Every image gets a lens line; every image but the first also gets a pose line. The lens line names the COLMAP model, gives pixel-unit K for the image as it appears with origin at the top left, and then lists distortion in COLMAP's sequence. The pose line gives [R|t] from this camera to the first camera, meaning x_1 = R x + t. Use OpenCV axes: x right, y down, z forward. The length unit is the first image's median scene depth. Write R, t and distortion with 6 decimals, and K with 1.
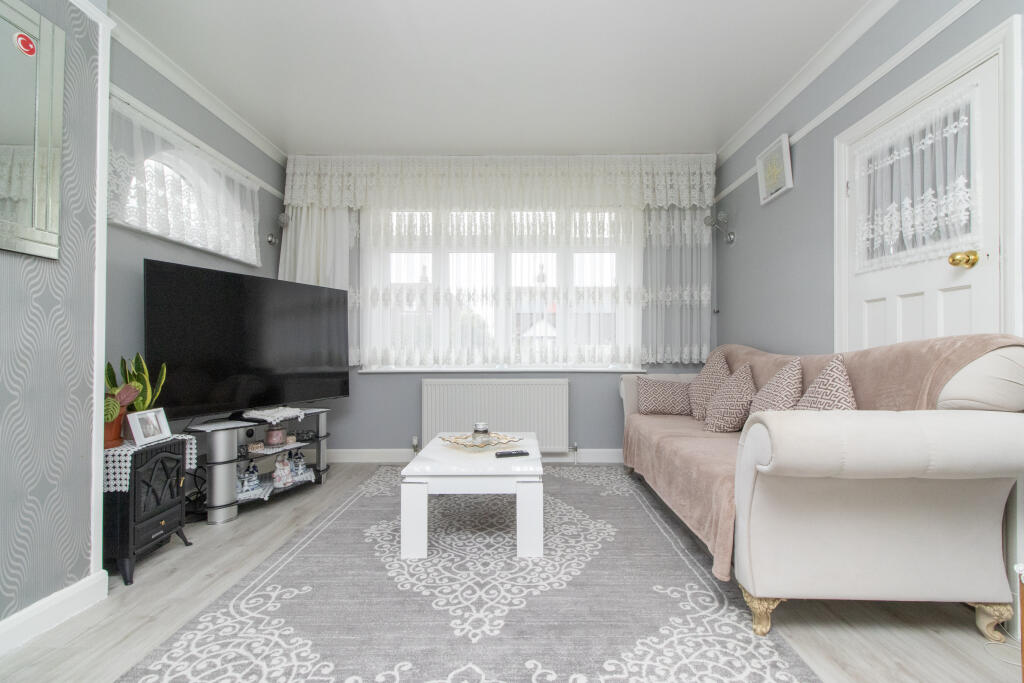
lens RADIAL K [[480.8, 0, 521.2], [0, 480.8, 347.7], [0, 0, 1]] dist [0.000974, -0.000600]
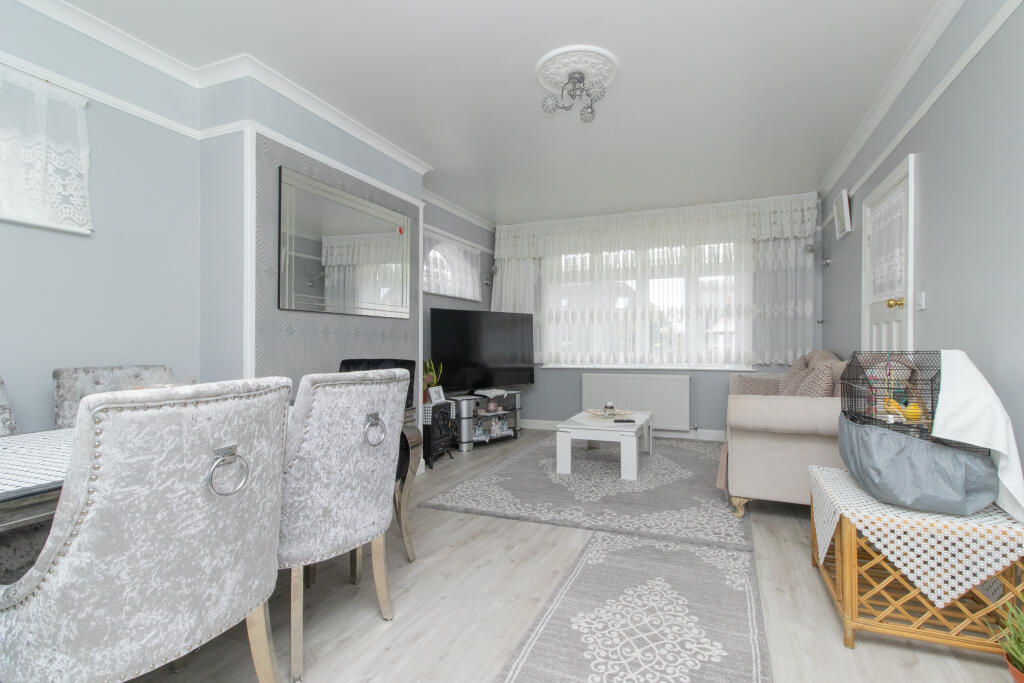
lens RADIAL K [[480.8, 0, 518.4], [0, 480.8, 340.4], [0, 0, 1]] dist [0.000974, -0.000600]
pose [[0.921837, -0.007437, -0.387506, 0.209865], [0.006504, 0.999972, -0.003717, -0.034735], [0.387523, 0.000906, 0.921860, -0.471478]]
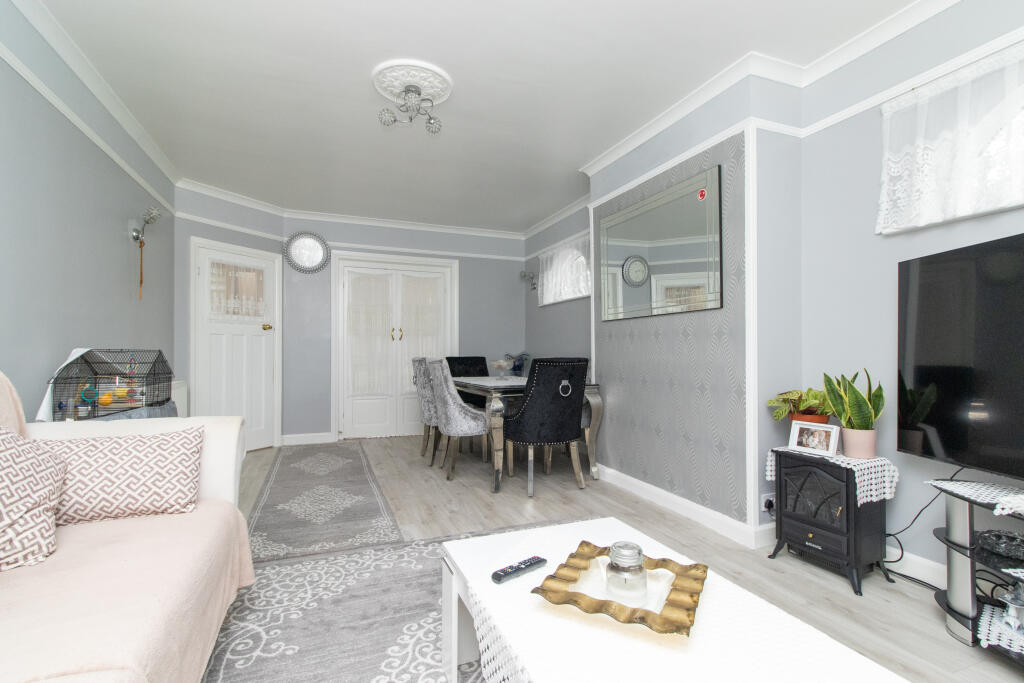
lens RADIAL K [[480.8, 0, 521.3], [0, 480.8, 342.5], [0, 0, 1]] dist [0.000974, -0.000600]
pose [[-0.920134, -0.009615, -0.391485, 0.142327], [-0.001119, 0.999759, -0.021924, -0.013413], [0.391601, -0.019734, -0.919923, 1.107195]]
